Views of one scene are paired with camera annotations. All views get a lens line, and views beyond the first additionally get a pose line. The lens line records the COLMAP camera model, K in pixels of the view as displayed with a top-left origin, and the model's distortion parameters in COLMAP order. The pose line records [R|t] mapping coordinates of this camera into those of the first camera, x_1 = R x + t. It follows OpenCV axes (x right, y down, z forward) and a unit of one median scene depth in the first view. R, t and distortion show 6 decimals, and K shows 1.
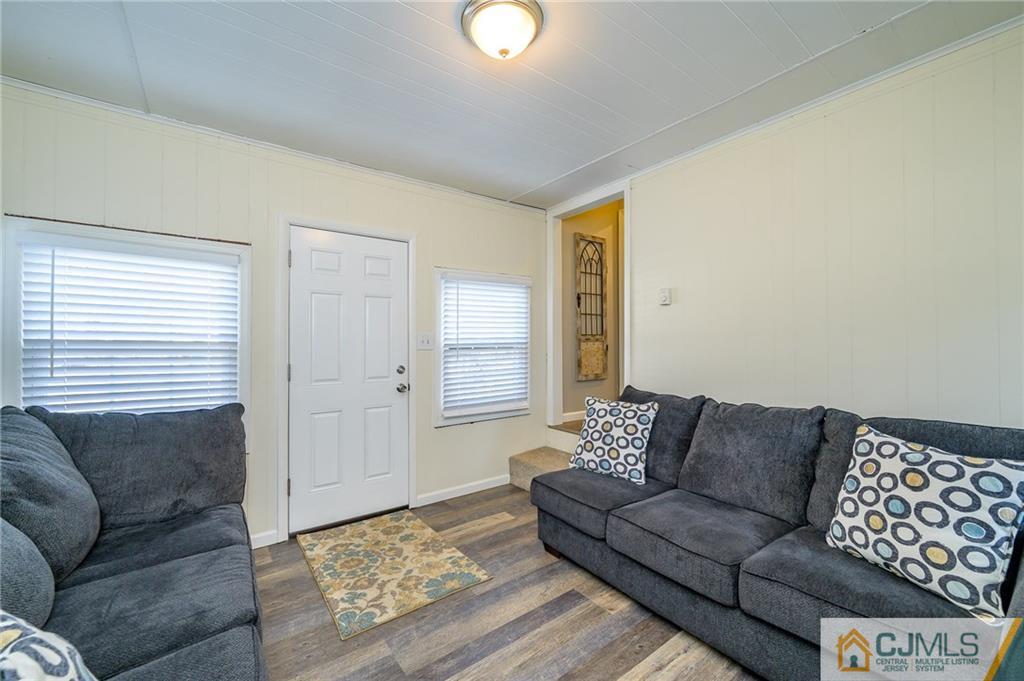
lens RADIAL K [[410.4, 0, 515.2], [0, 410.4, 338.4], [0, 0, 1]] dist [-0.002056, -0.000233]
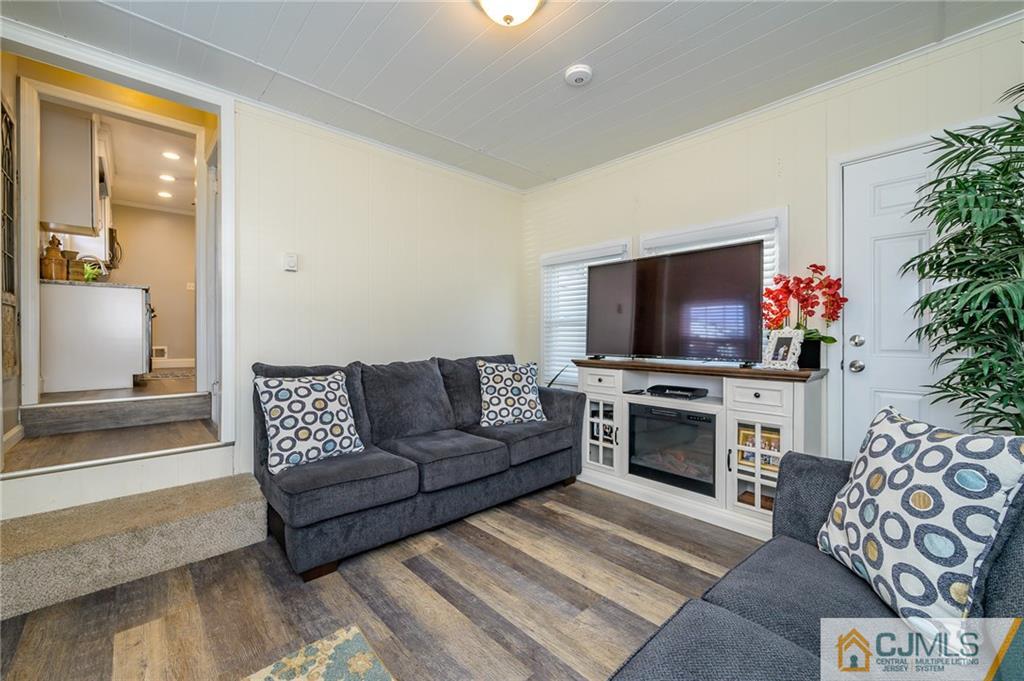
lens RADIAL K [[405.7, 0, 512.0], [0, 405.7, 340.5], [0, 0, 1]] dist [0.001400, 0.000037]
pose [[-0.103008, -0.004194, 0.994672, -0.709504], [-0.009145, 0.999953, 0.003270, 0.079183], [-0.994638, -0.008760, -0.103042, 0.731881]]
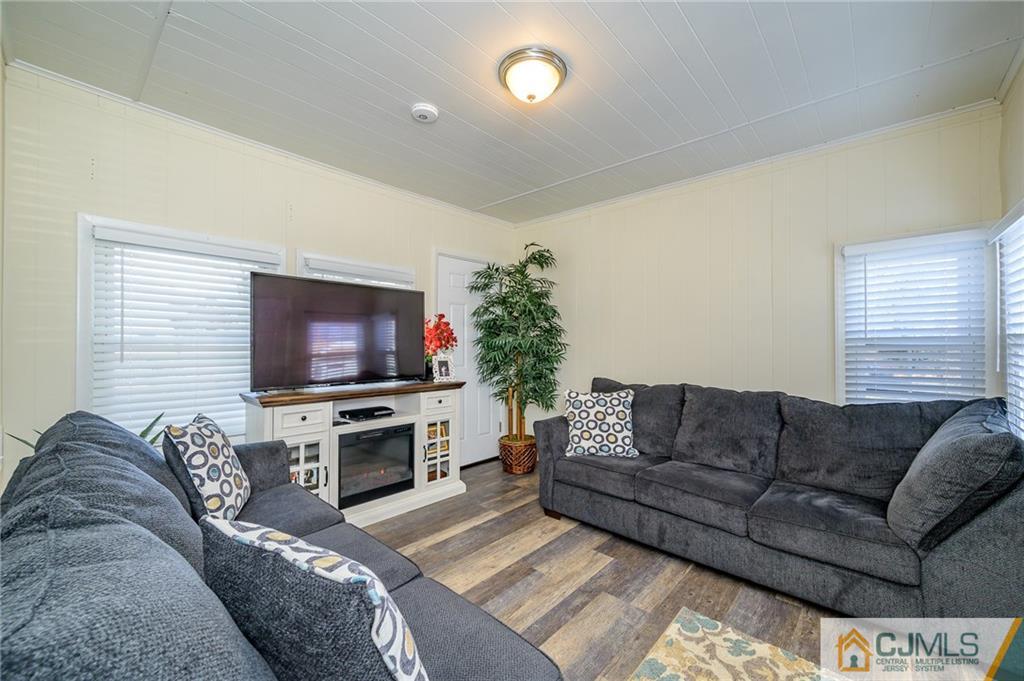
lens RADIAL K [[410.3, 0, 495.1], [0, 410.3, 349.6], [0, 0, 1]] dist [-0.000041, -0.000059]
pose [[-0.986630, 0.007875, -0.162783, 0.180790], [0.007384, 0.999966, 0.003620, 0.027665], [0.162806, 0.002370, -0.986655, 1.435856]]
